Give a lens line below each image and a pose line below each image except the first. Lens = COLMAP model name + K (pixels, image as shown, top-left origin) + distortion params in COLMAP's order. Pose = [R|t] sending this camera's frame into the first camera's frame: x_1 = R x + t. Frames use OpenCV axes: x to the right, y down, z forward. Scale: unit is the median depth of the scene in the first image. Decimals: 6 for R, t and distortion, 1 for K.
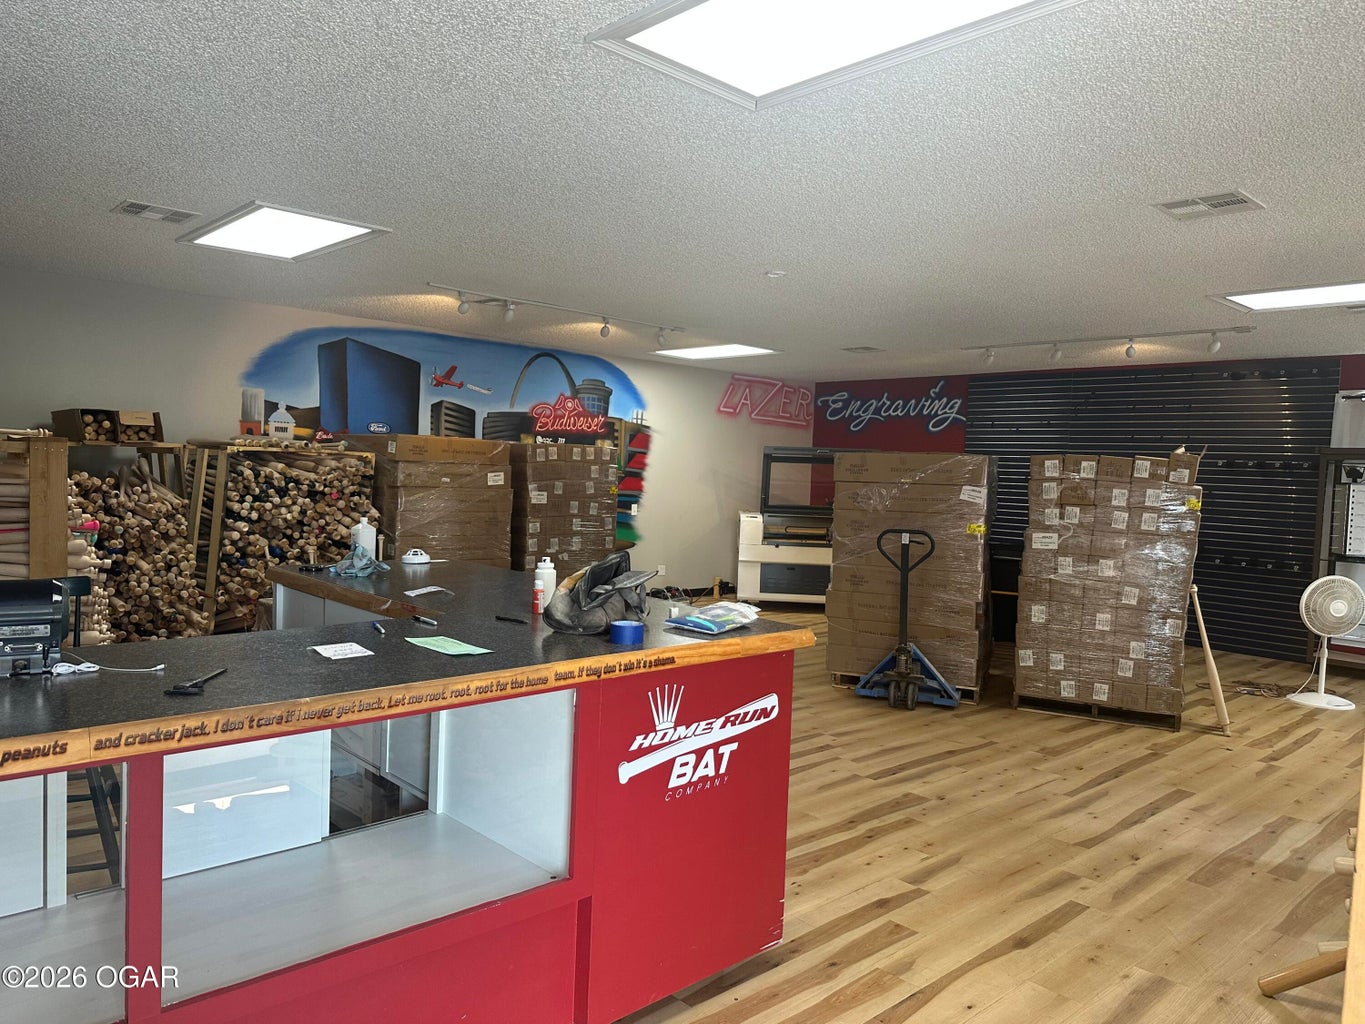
lens RADIAL K [[971.5, 0, 674.7], [0, 971.5, 514.9], [0, 0, 1]] dist [0.009624, -0.010352]
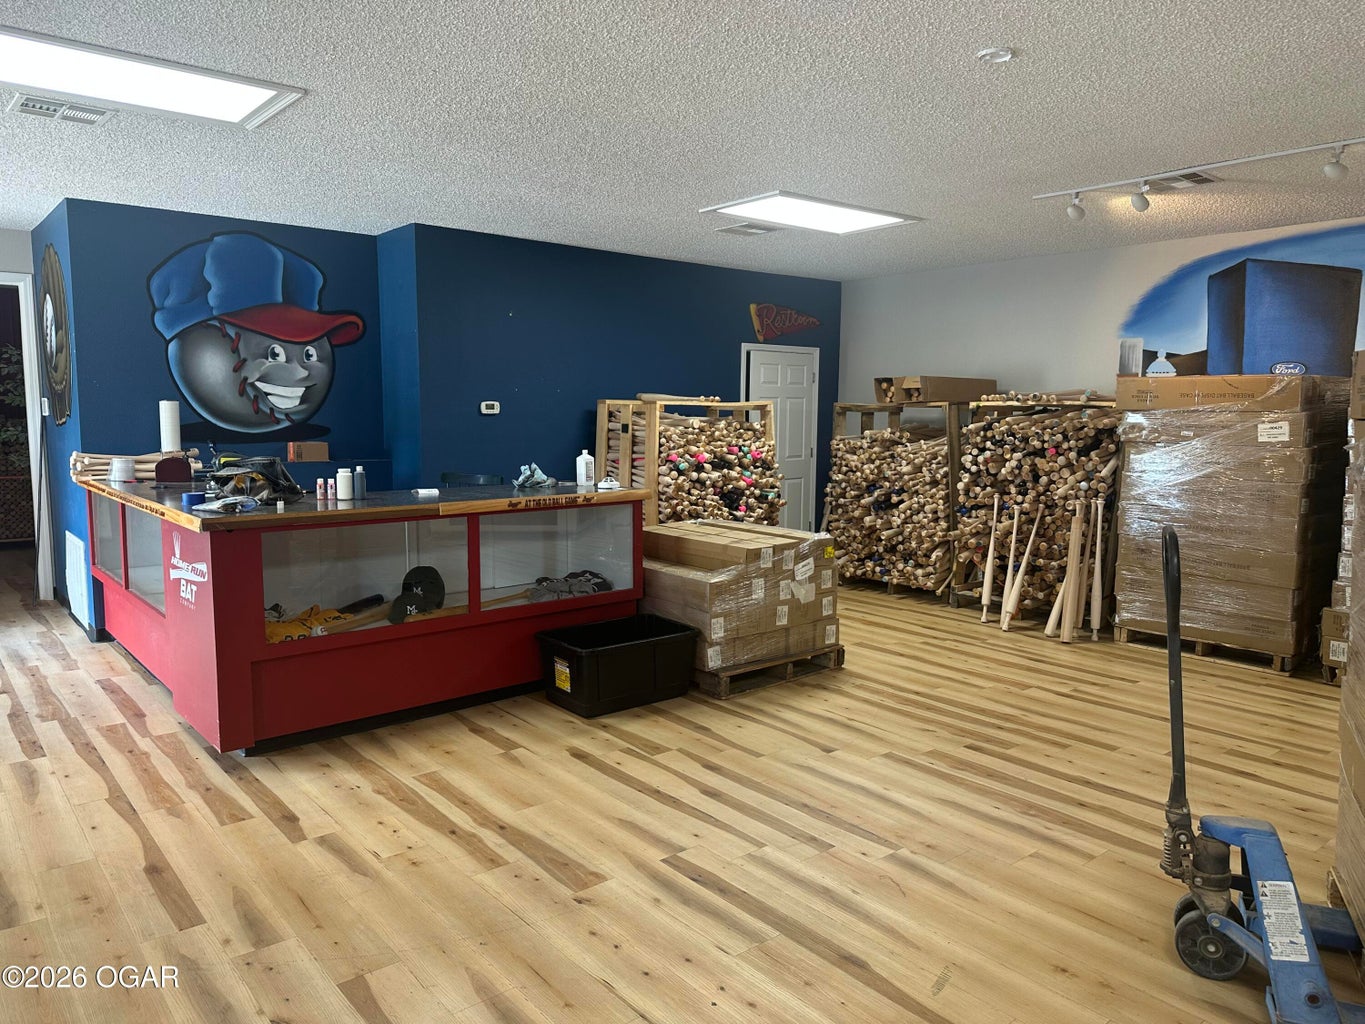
lens RADIAL K [[971.5, 0, 674.8], [0, 971.5, 513.0], [0, 0, 1]] dist [0.009624, -0.010352]
pose [[-0.051042, 0.070921, -0.996175, 0.895421], [-0.063709, 0.995212, 0.074117, -0.011415], [0.996662, 0.067248, -0.046280, 1.086129]]
